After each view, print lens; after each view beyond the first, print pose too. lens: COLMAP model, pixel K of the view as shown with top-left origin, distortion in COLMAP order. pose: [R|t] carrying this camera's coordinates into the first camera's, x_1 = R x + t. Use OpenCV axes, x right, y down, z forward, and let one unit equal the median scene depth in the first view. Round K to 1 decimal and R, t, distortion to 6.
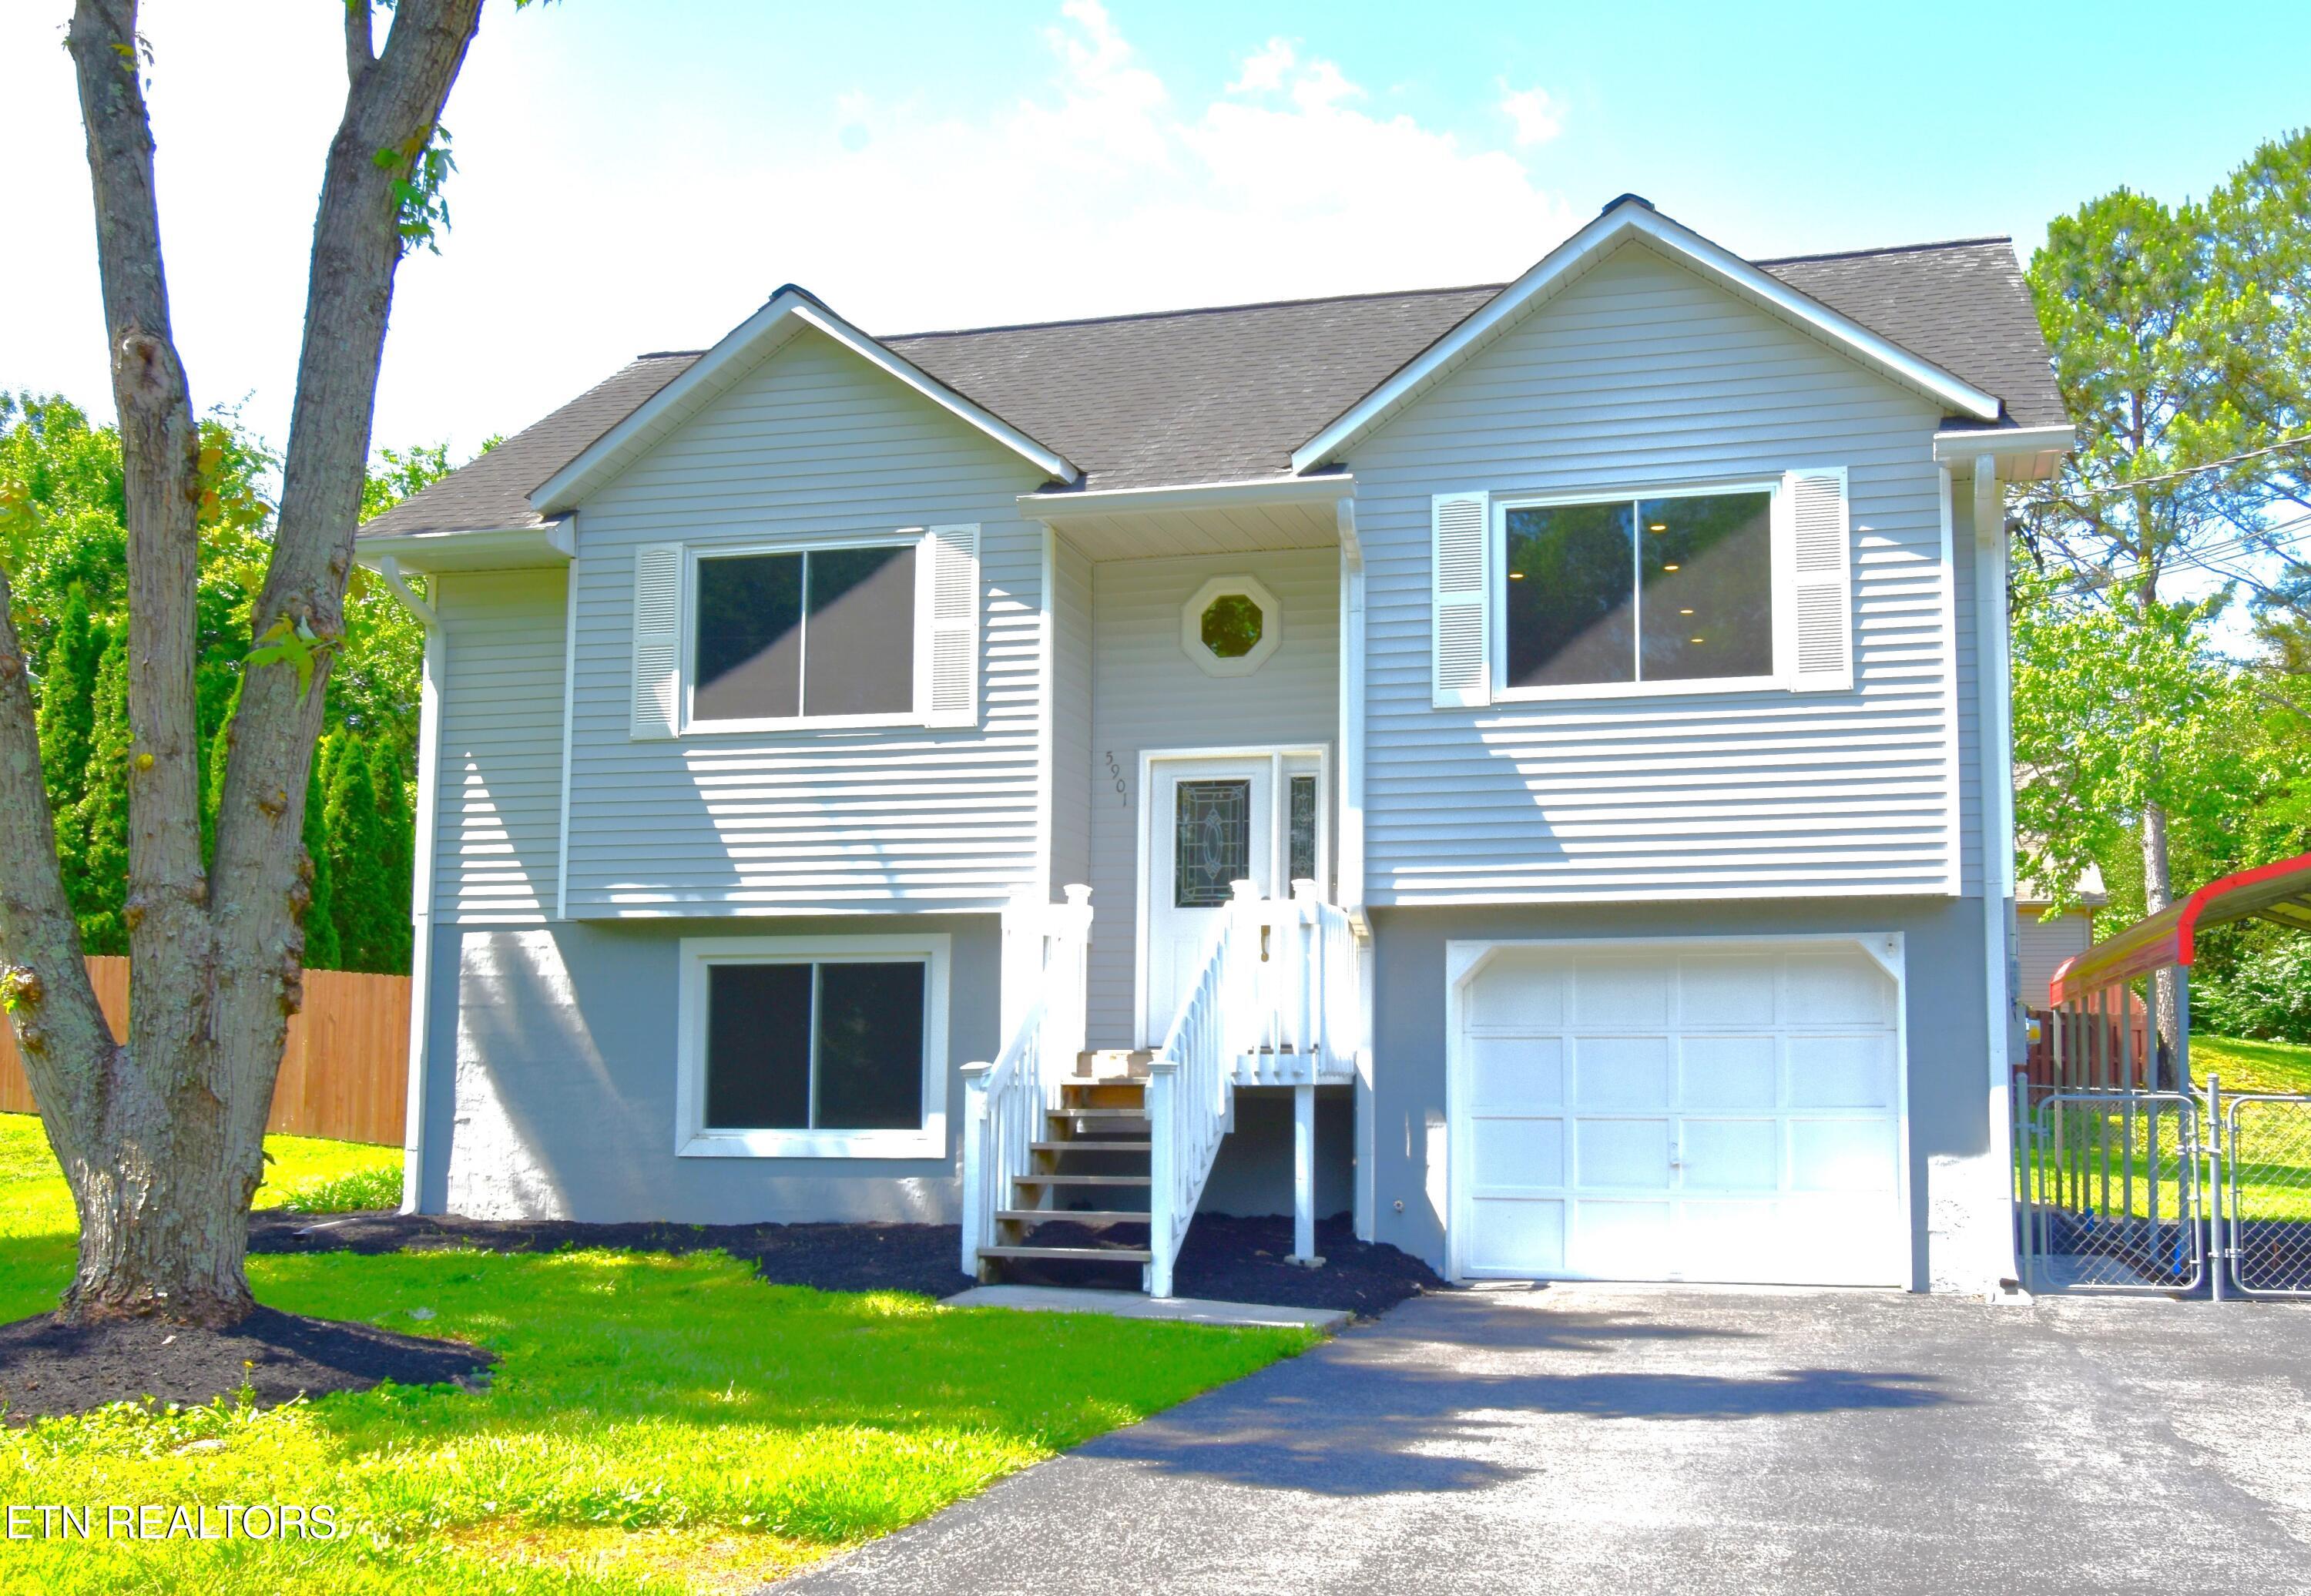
lens RADIAL K [[2346.2, 0, 1242.9], [0, 2346.2, 920.0], [0, 0, 1]] dist [-0.006792, 0.000000]
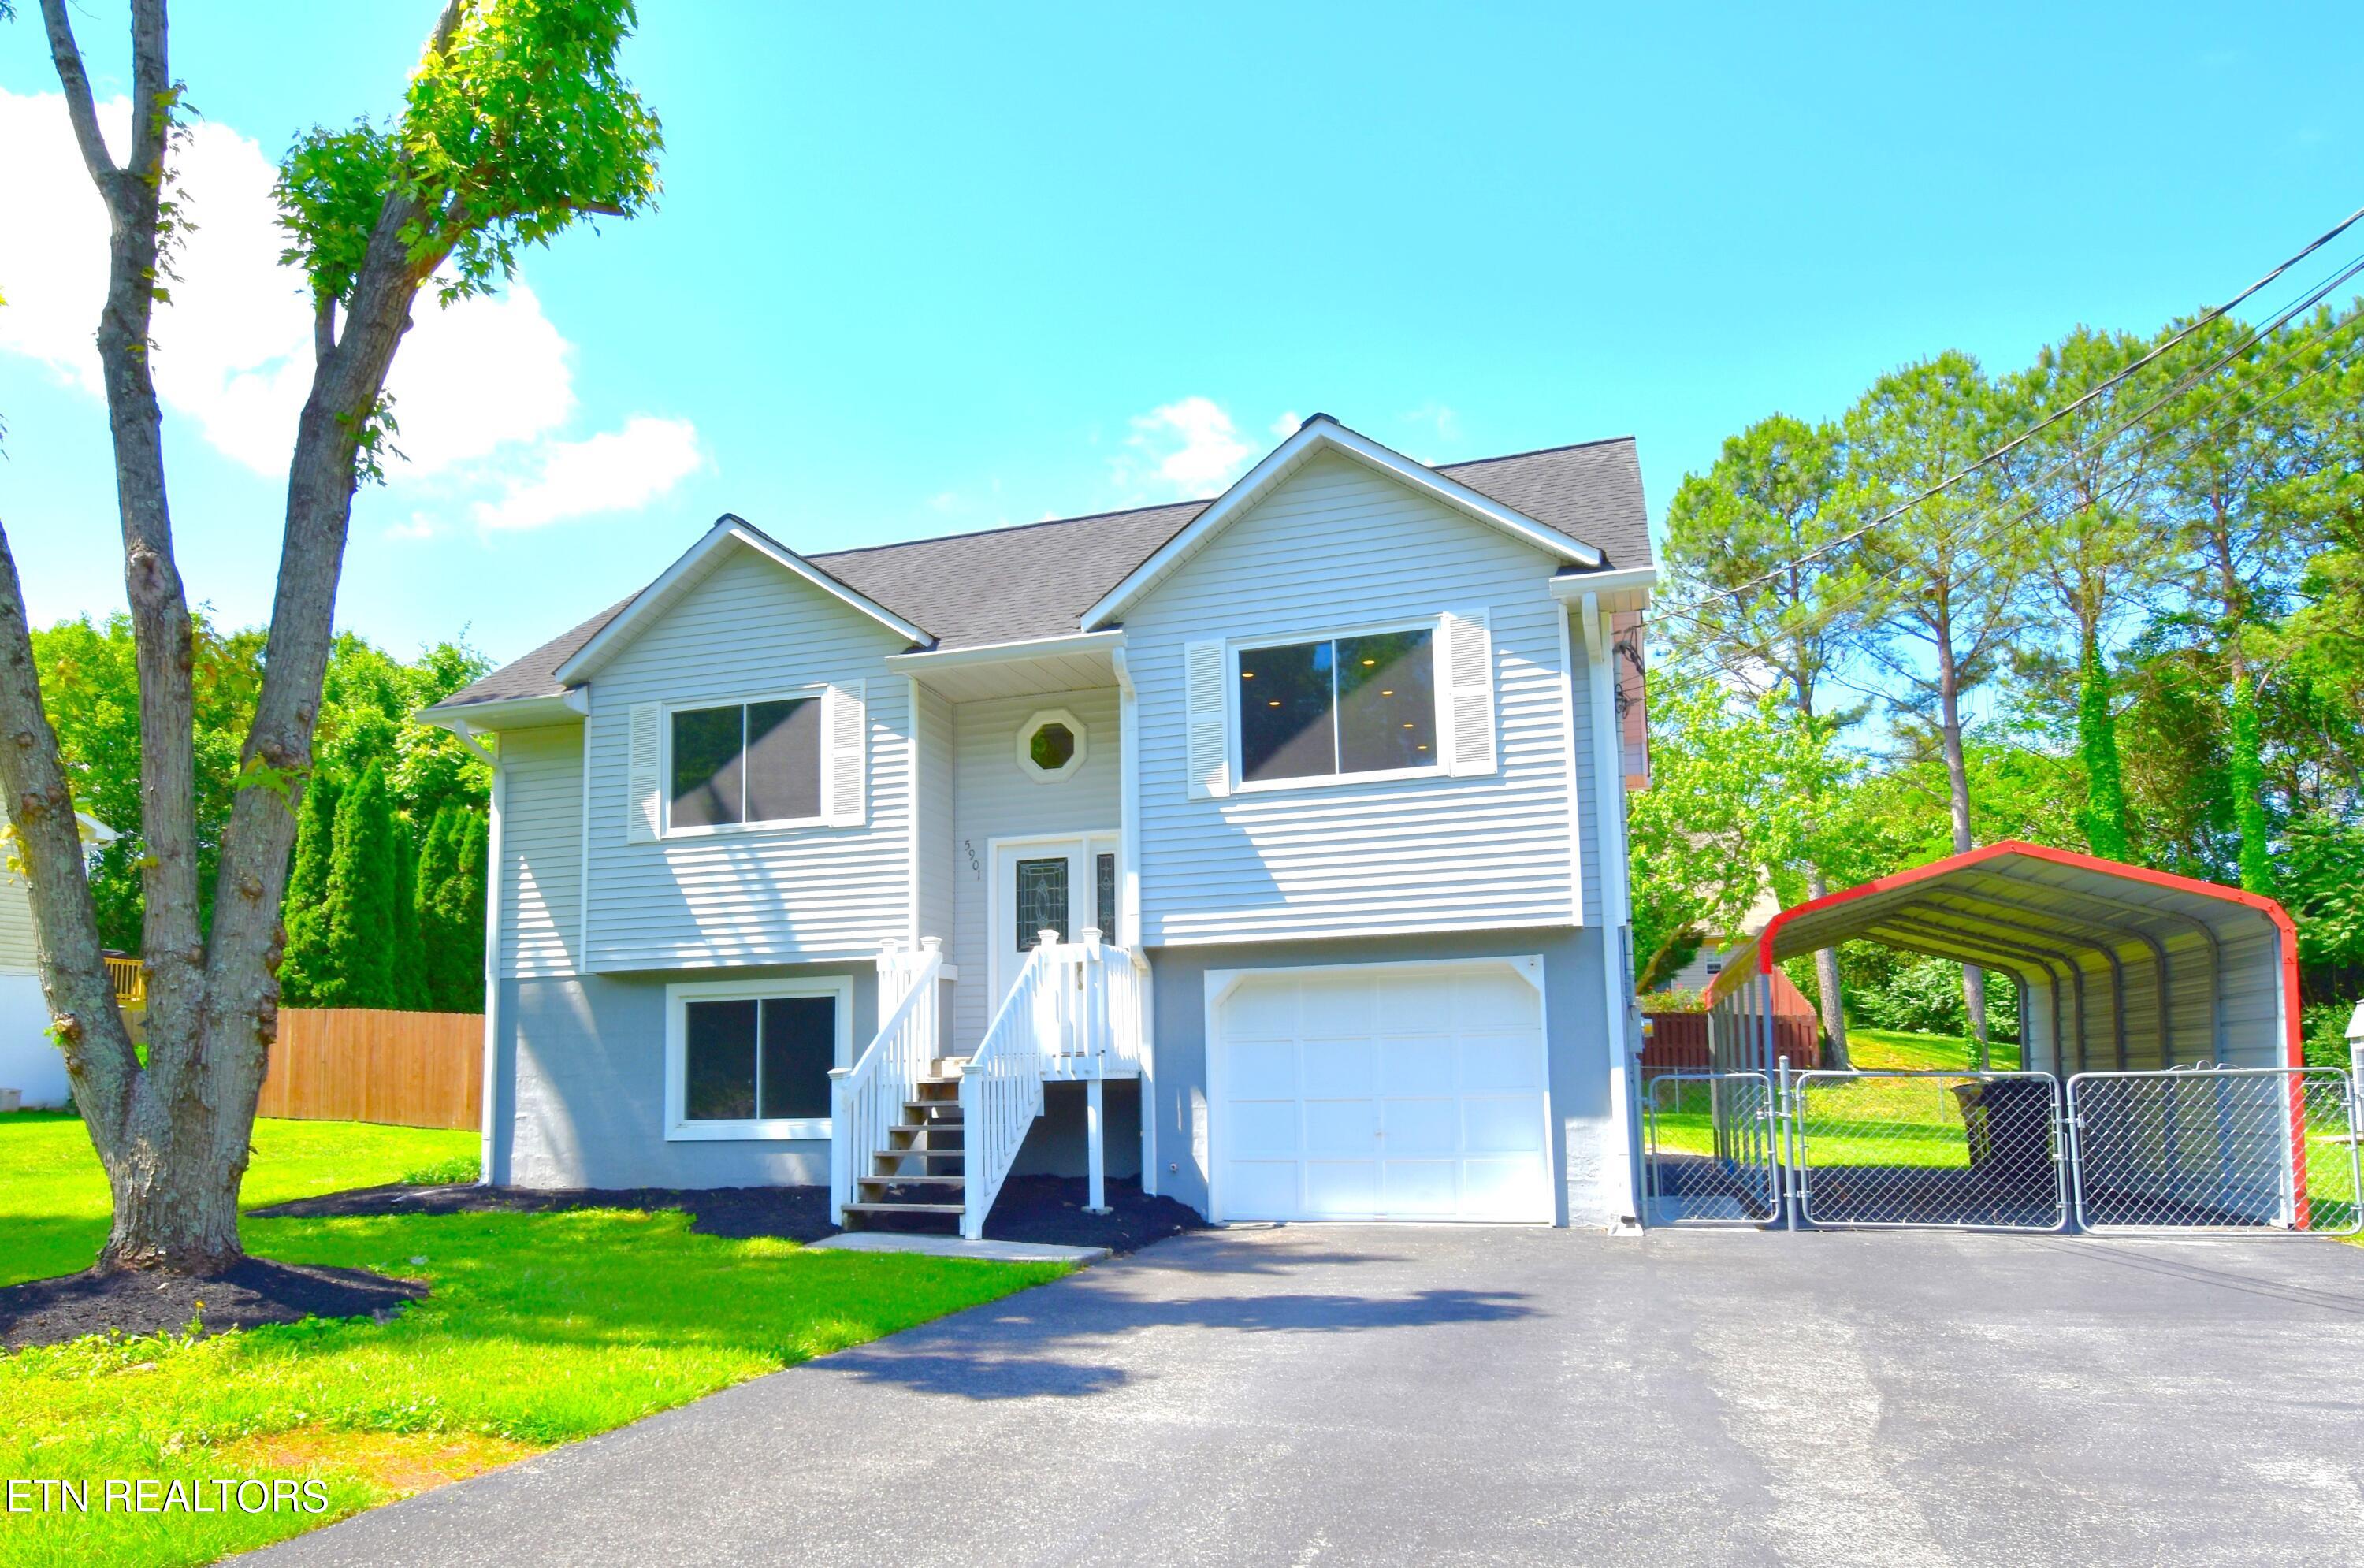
lens RADIAL K [[1621.8, 0, 1069.3], [0, 1621.8, 943.4], [0, 0, 1]] dist [0.009099, -0.020880]
pose [[0.996305, -0.028215, -0.081123, 0.088355], [0.027014, 0.999509, -0.015868, 0.006121], [0.081531, 0.013618, 0.996578, 0.062467]]
